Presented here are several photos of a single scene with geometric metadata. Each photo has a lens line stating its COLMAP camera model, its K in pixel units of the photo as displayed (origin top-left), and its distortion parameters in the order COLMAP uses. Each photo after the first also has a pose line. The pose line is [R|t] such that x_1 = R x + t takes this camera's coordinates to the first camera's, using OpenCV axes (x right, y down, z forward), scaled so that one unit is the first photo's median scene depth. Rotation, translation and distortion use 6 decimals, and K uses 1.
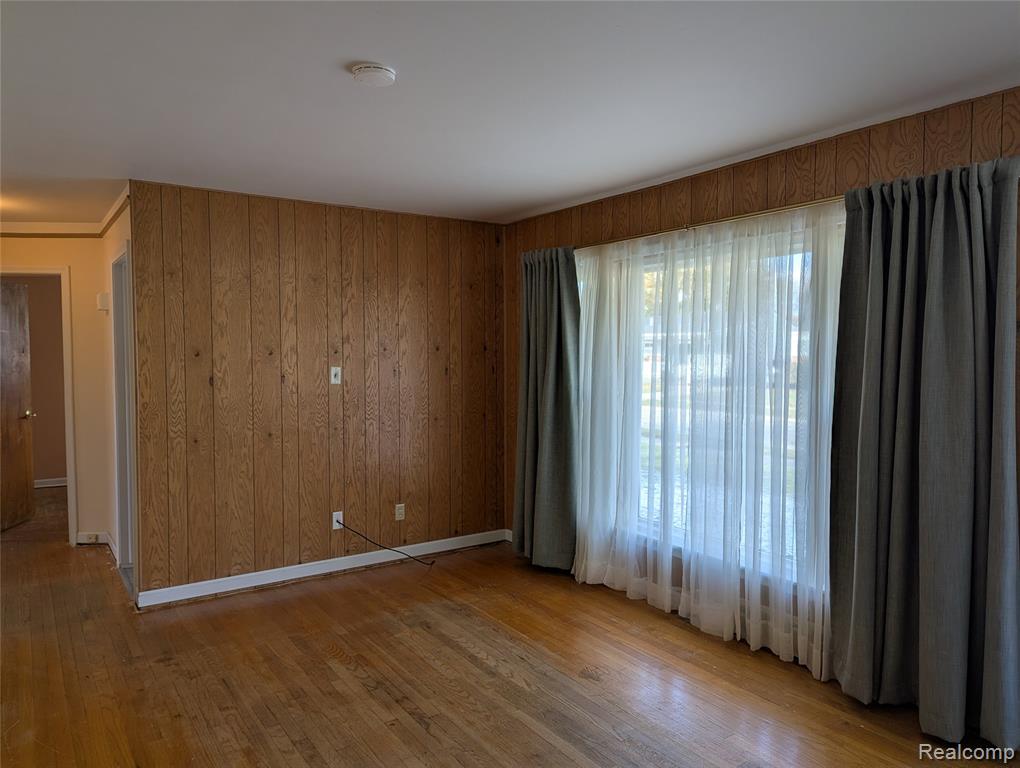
lens RADIAL K [[716.8, 0, 511.0], [0, 716.8, 380.8], [0, 0, 1]] dist [0.054035, -0.050771]
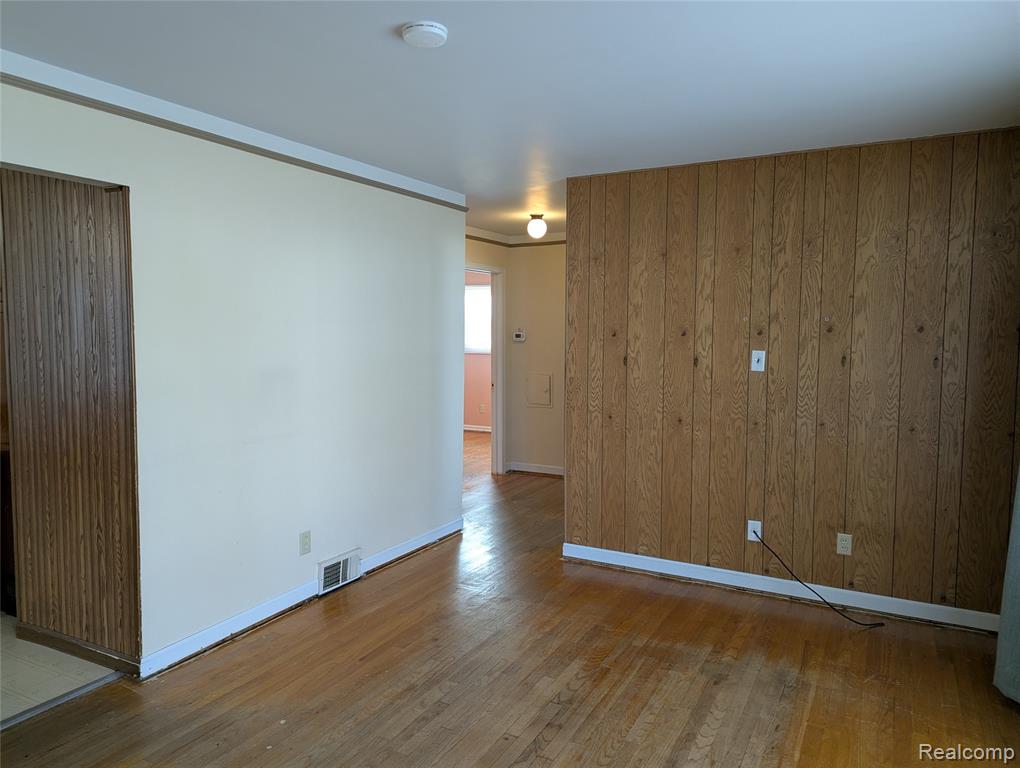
lens RADIAL K [[716.8, 0, 509.1], [0, 716.8, 385.8], [0, 0, 1]] dist [0.054035, -0.050771]
pose [[0.445044, 0.073593, -0.892479, 0.404488], [-0.041452, 0.997242, 0.061561, -0.019326], [0.894549, 0.009598, 0.446868, 0.379032]]
